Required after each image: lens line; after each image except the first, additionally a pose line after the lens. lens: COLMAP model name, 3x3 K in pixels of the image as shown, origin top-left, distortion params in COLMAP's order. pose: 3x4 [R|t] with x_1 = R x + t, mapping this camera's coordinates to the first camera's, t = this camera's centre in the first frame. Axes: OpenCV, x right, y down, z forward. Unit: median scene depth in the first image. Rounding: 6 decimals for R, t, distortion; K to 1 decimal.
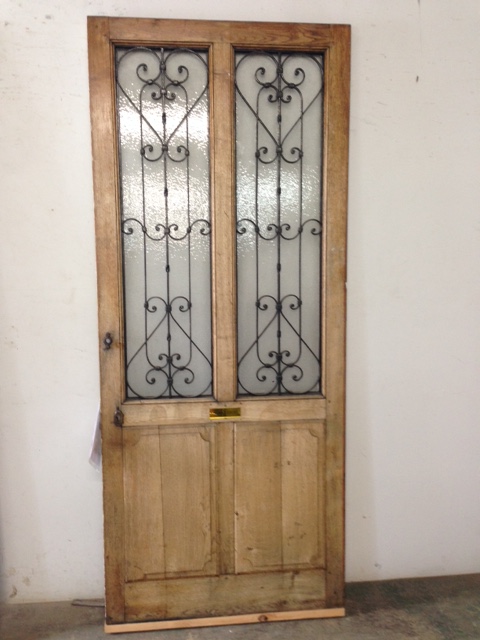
lens RADIAL K [[589.6, 0, 240.0], [0, 589.6, 320.0], [0, 0, 1]] dist [0.145393, -0.241949]
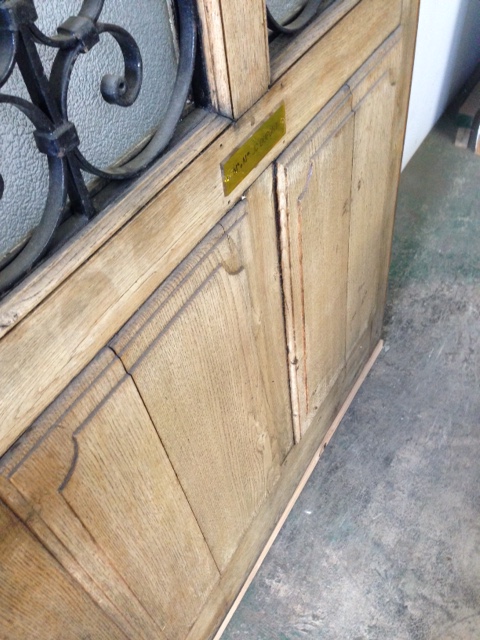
lens RADIAL K [[589.6, 0, 240.0], [0, 589.6, 320.0], [0, 0, 1]] dist [0.145393, -0.241949]
pose [[0.610648, -0.626119, 0.484855, -0.200900], [0.183155, 0.707332, 0.682742, 0.027694], [-0.770430, -0.328112, 0.546607, 0.815879]]
